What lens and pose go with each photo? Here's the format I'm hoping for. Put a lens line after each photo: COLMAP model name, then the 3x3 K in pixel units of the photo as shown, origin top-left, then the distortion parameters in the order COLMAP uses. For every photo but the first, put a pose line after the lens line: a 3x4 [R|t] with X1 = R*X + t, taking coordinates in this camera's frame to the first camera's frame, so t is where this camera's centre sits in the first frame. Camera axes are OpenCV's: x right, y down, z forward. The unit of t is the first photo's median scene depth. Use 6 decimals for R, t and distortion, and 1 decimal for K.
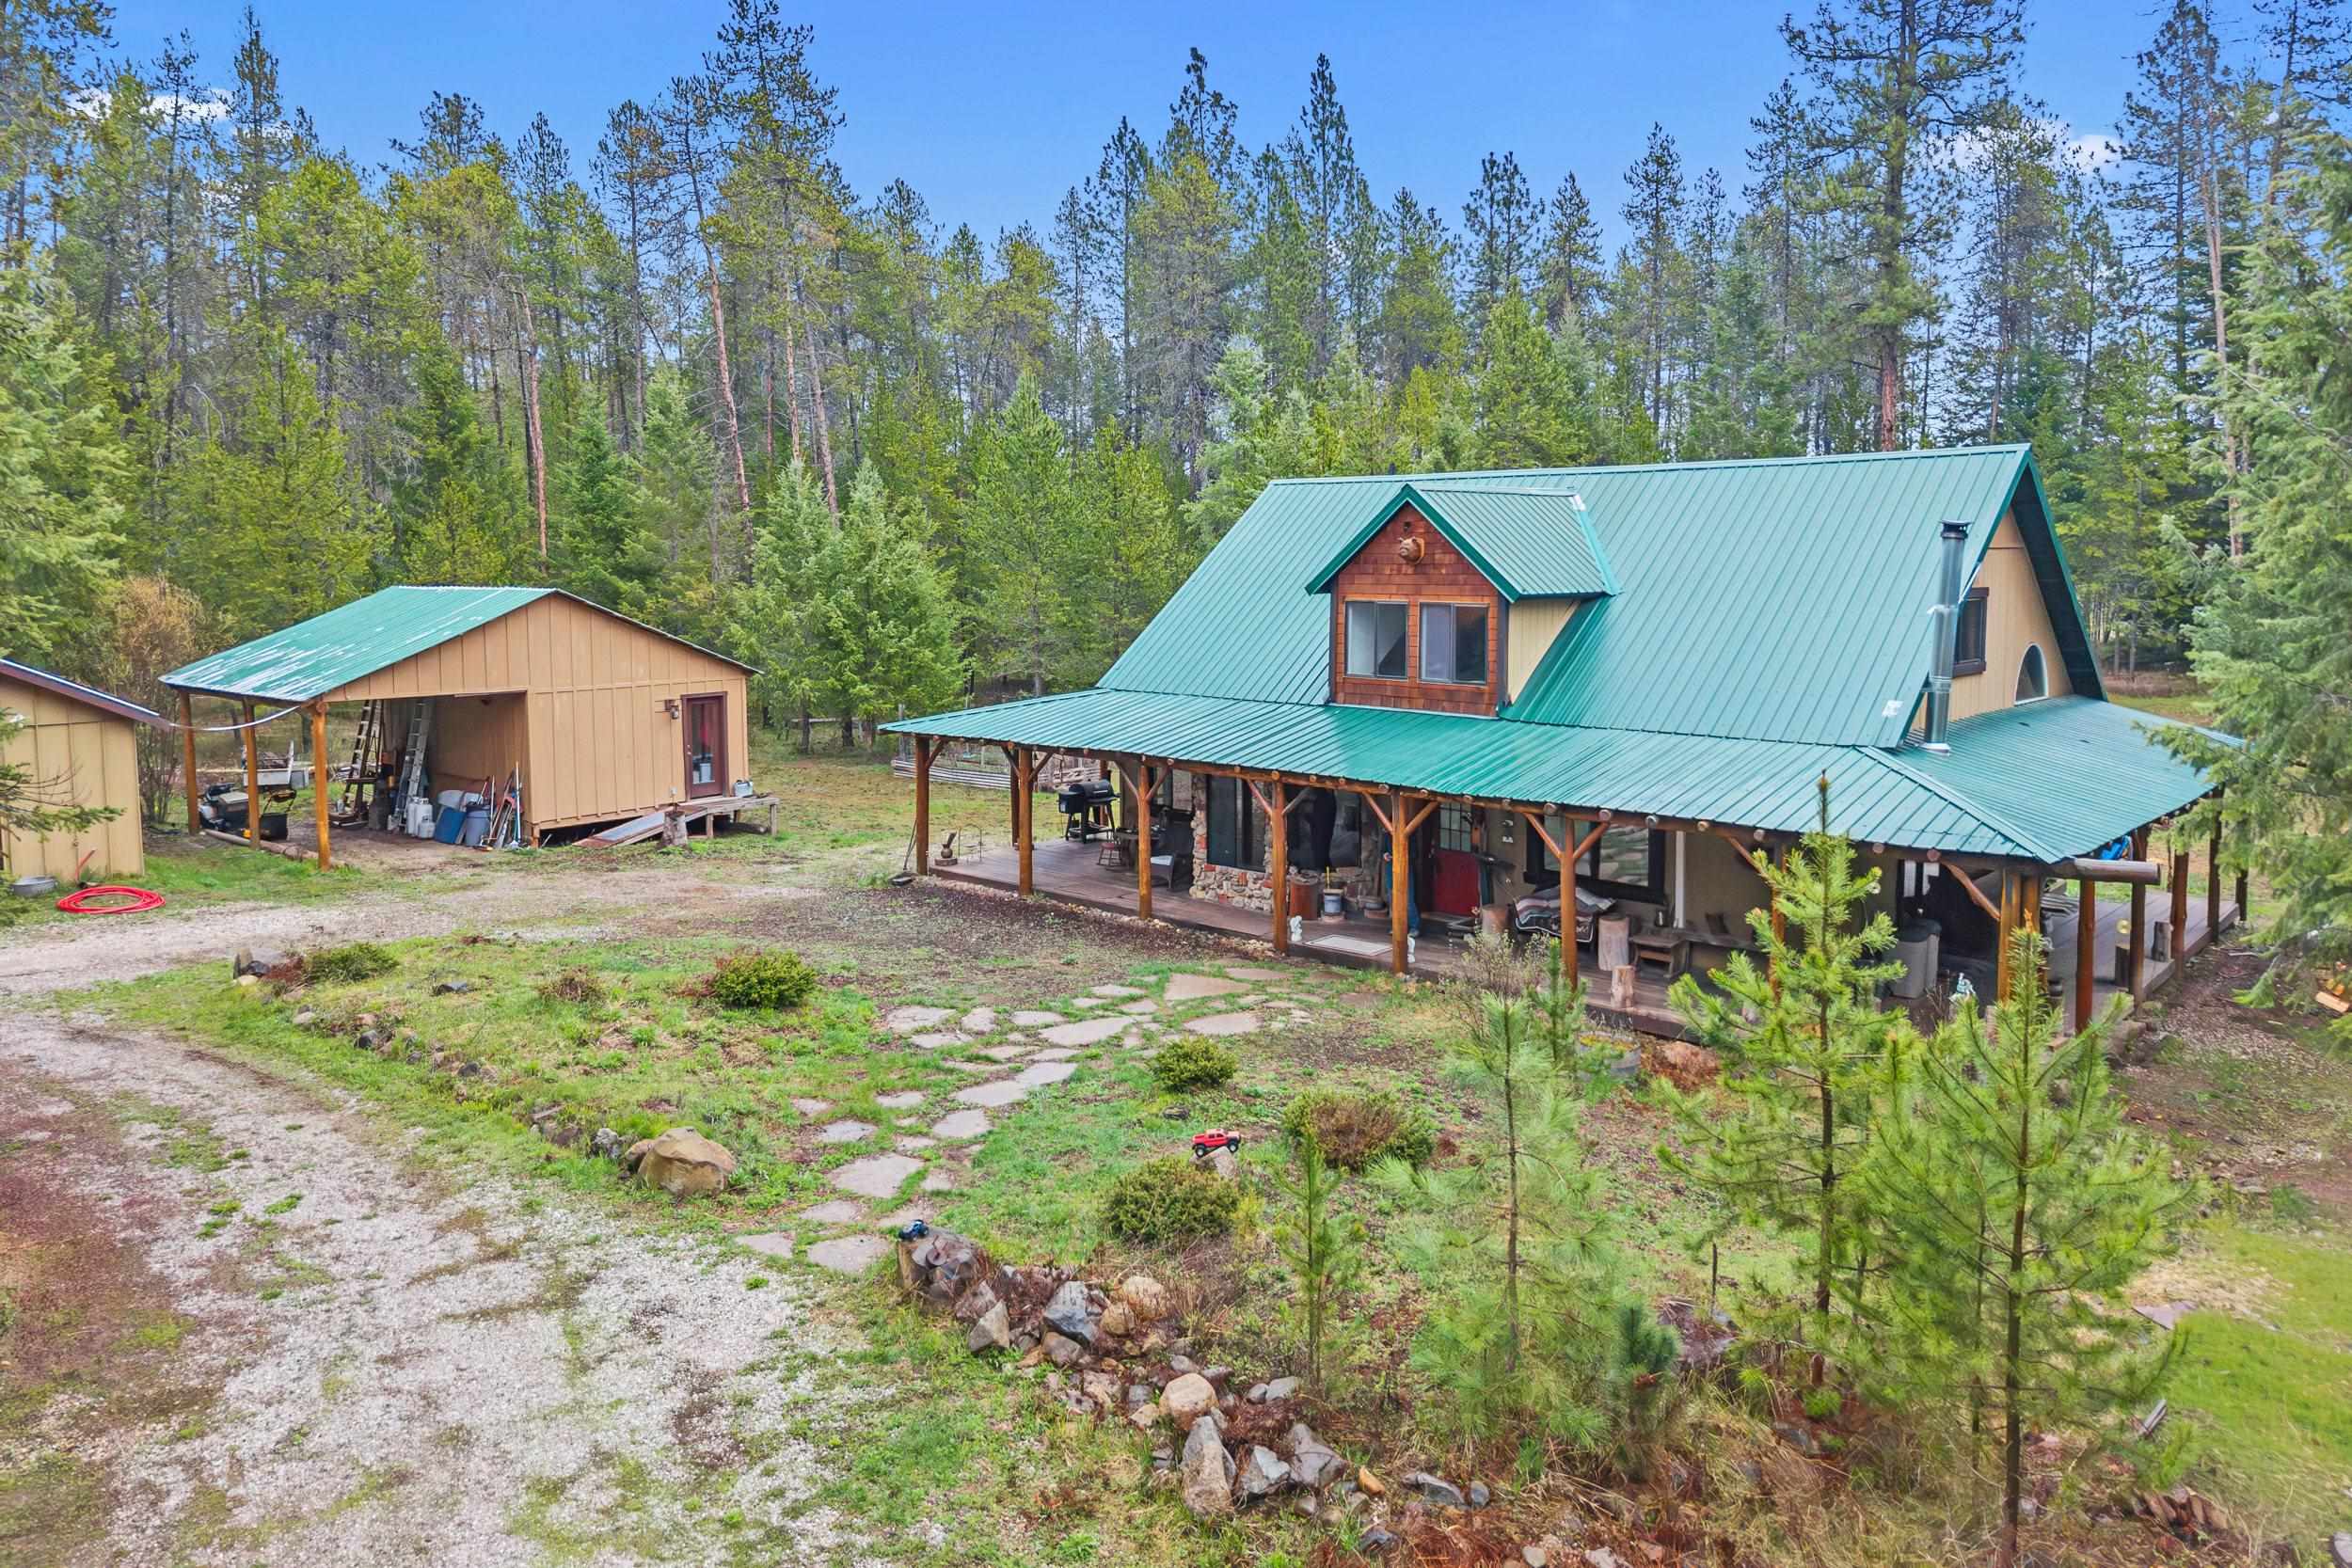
lens RADIAL K [[1597.1, 0, 1187.5], [0, 1597.1, 714.3], [0, 0, 1]] dist [0.020124, -0.020953]
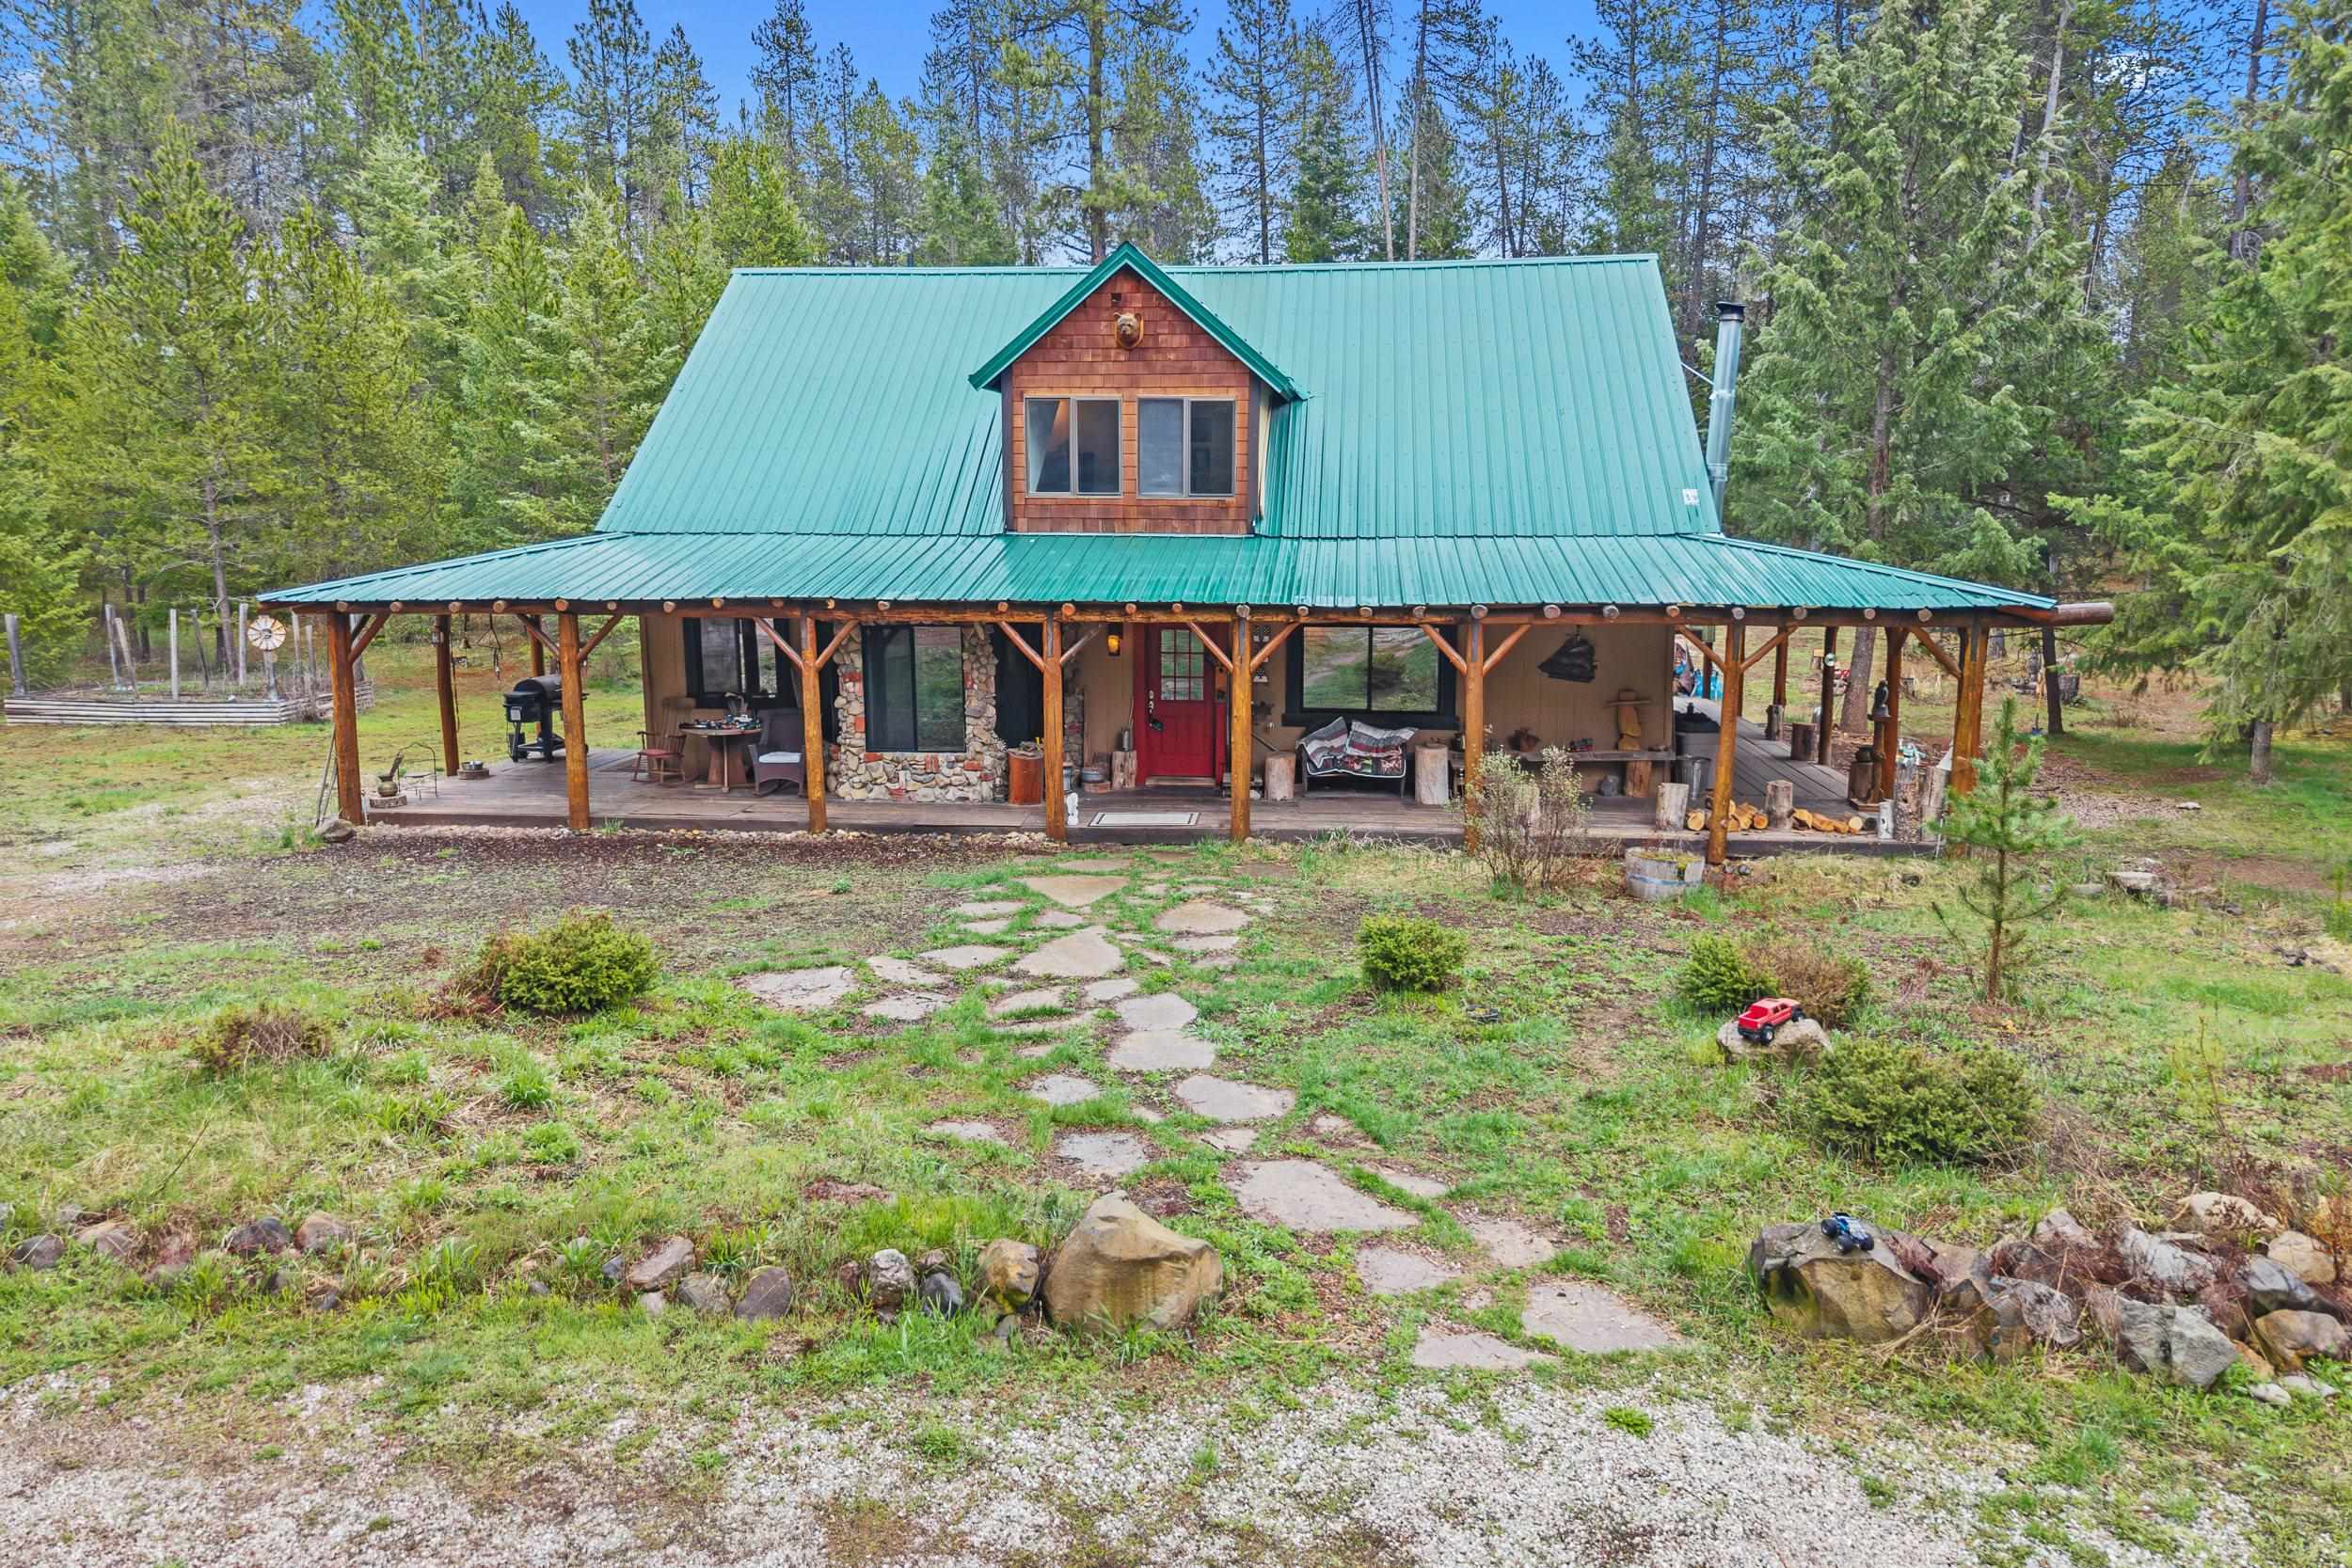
lens RADIAL K [[1597.1, 0, 1187.5], [0, 1597.1, 714.3], [0, 0, 1]] dist [0.020124, -0.020953]
pose [[0.803923, -0.081976, 0.589057, -0.312317], [0.058869, 0.996559, 0.058344, 0.042922], [-0.591813, -0.012227, 0.805983, 0.315254]]
